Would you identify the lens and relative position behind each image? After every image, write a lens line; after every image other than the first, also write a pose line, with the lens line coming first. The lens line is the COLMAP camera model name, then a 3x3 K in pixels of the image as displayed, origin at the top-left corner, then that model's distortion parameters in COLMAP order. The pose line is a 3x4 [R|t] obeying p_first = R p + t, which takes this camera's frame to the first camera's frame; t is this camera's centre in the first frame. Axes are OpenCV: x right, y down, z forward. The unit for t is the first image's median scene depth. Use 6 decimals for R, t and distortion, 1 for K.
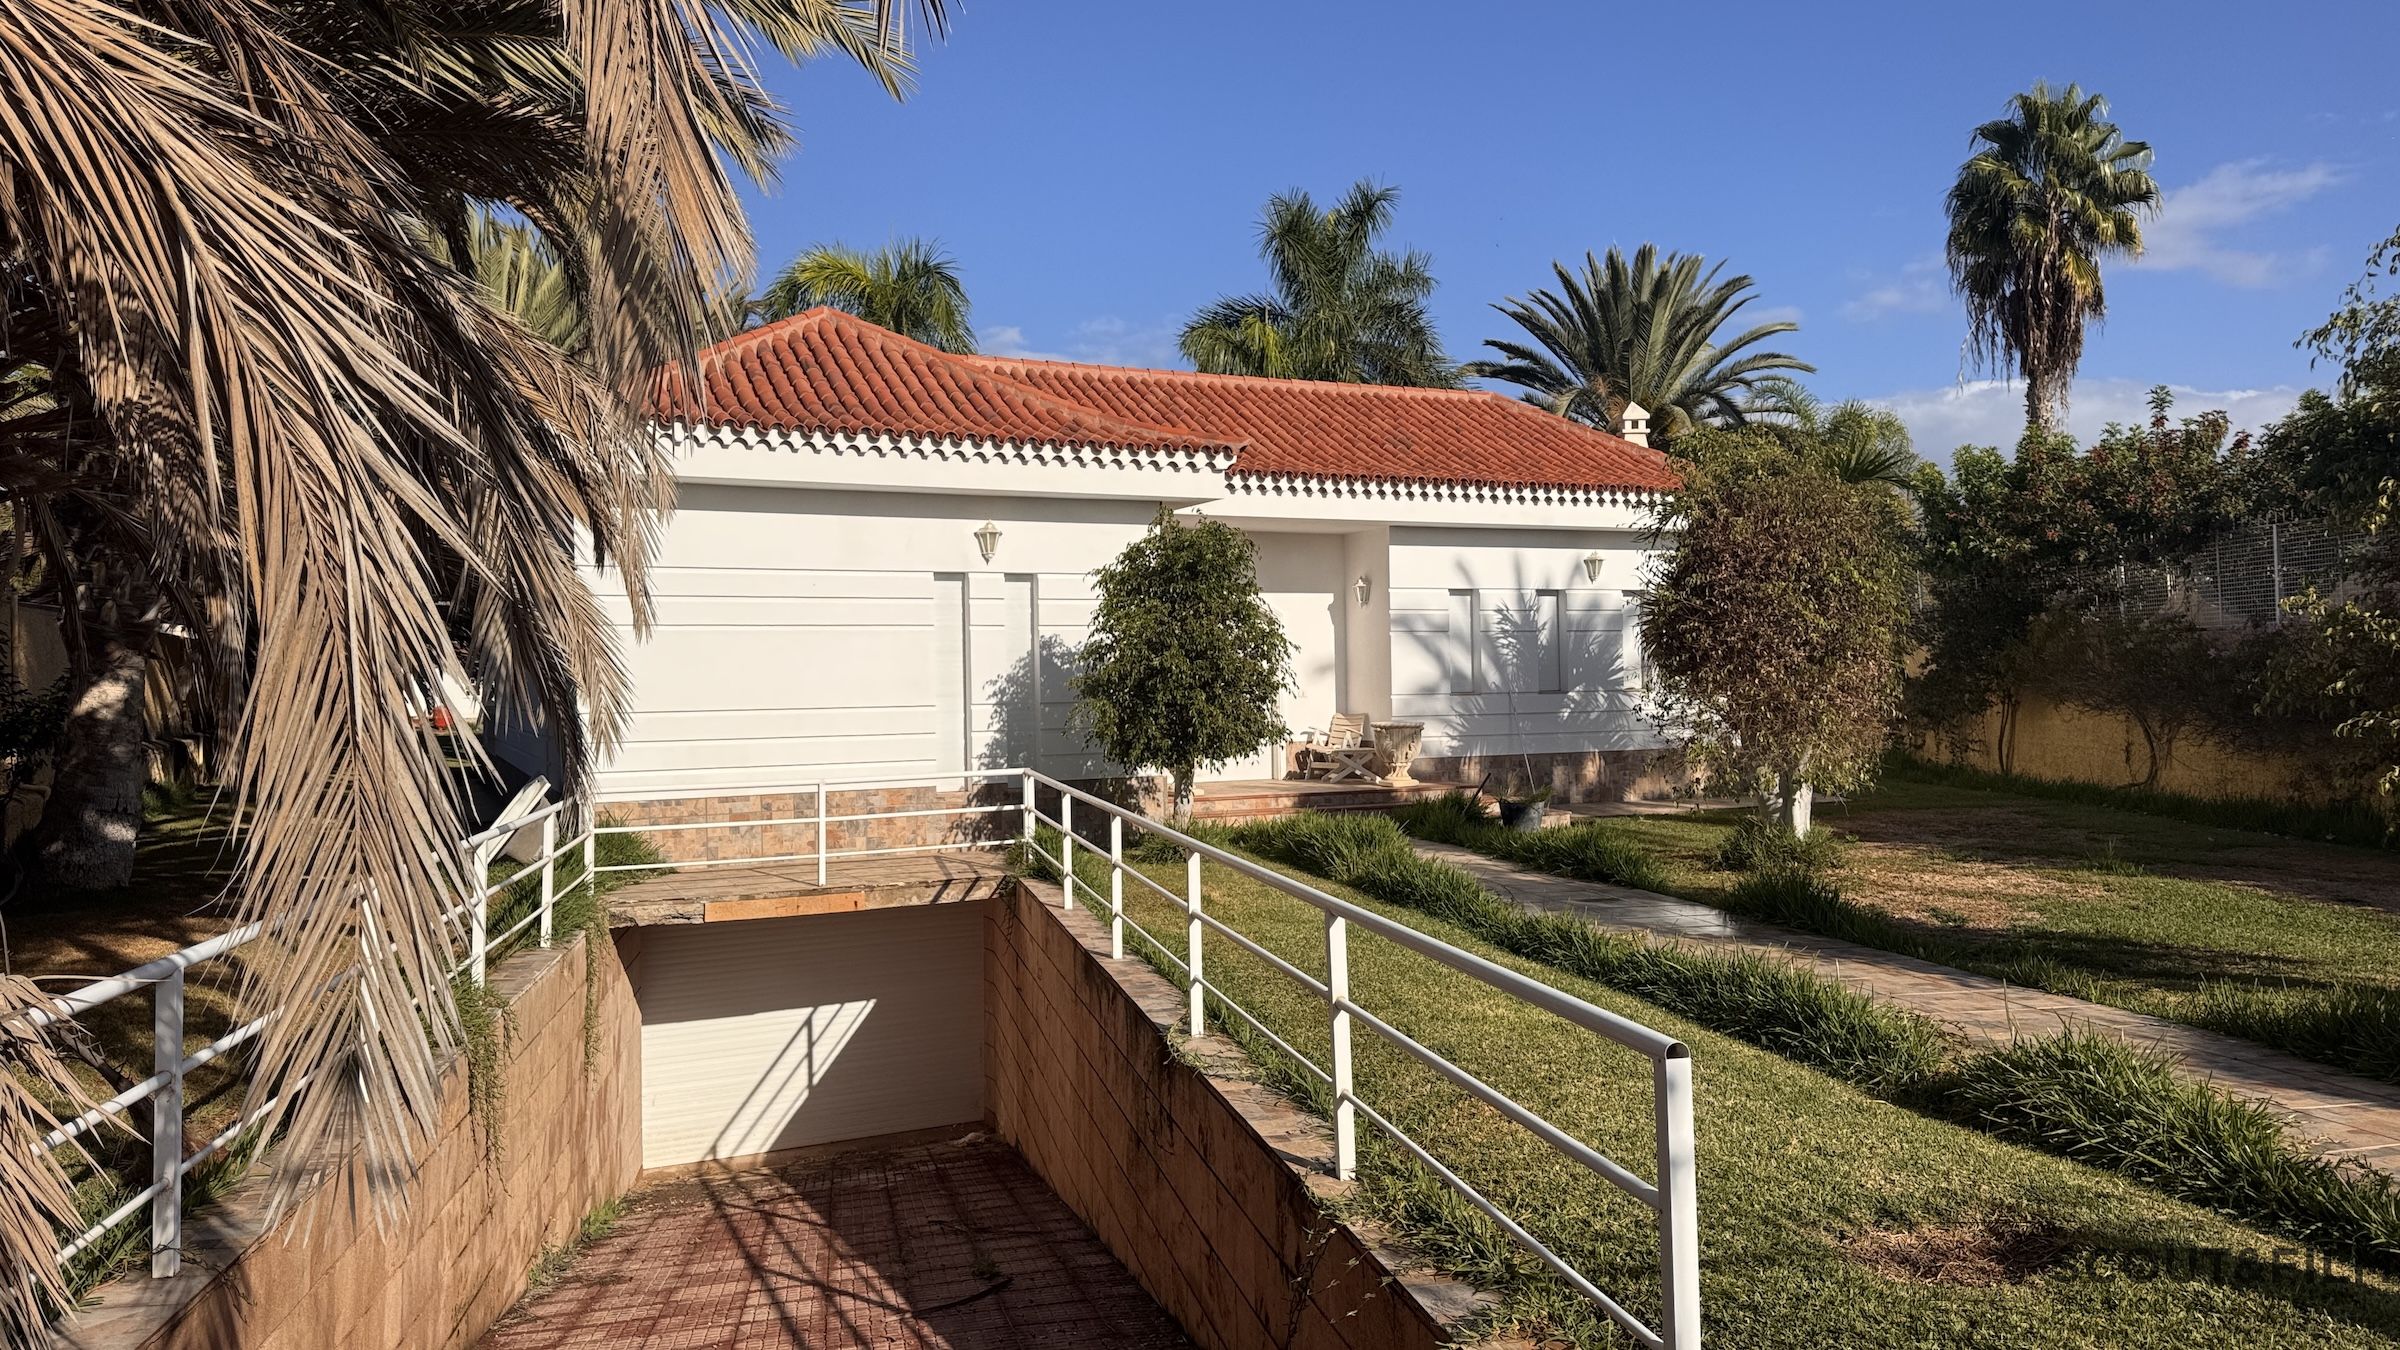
lens RADIAL K [[1641.2, 0, 1200.0], [0, 1641.2, 675.0], [0, 0, 1]] dist [0.166275, -0.280564]
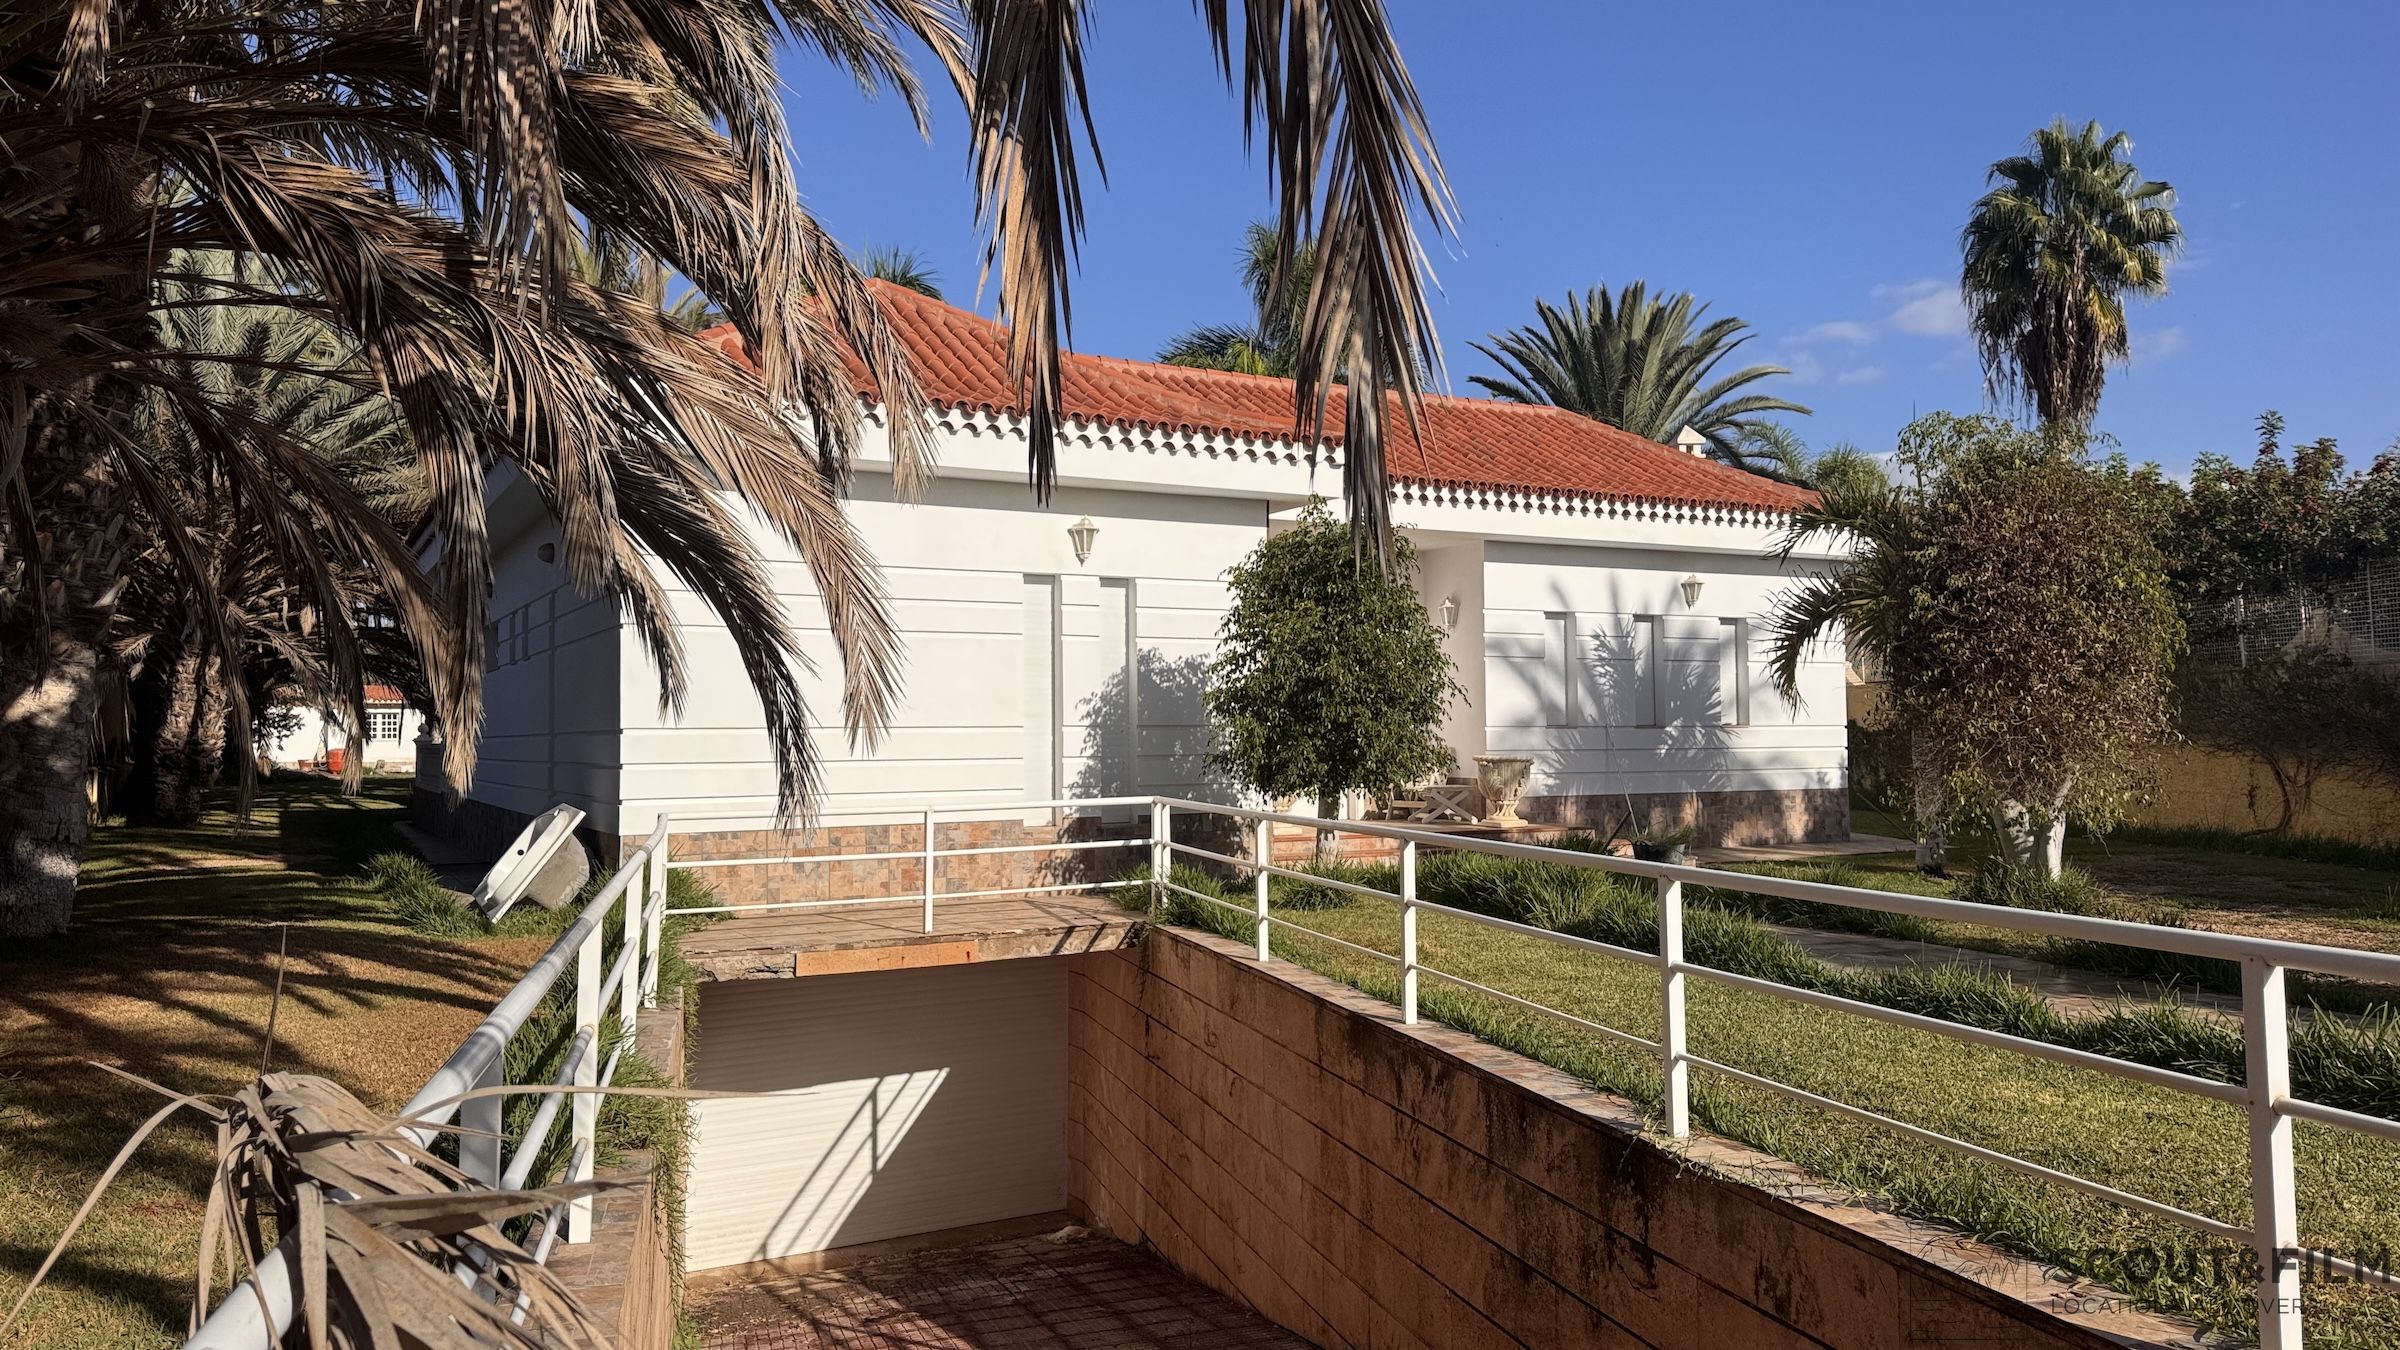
lens RADIAL K [[1649.8, 0, 1200.0], [0, 1649.8, 675.0], [0, 0, 1]] dist [0.145421, -0.217393]
pose [[0.998068, 0.011125, 0.061123, -0.098783], [-0.009056, 0.999380, -0.034009, 0.016514], [-0.061463, 0.033390, 0.997551, 0.101871]]
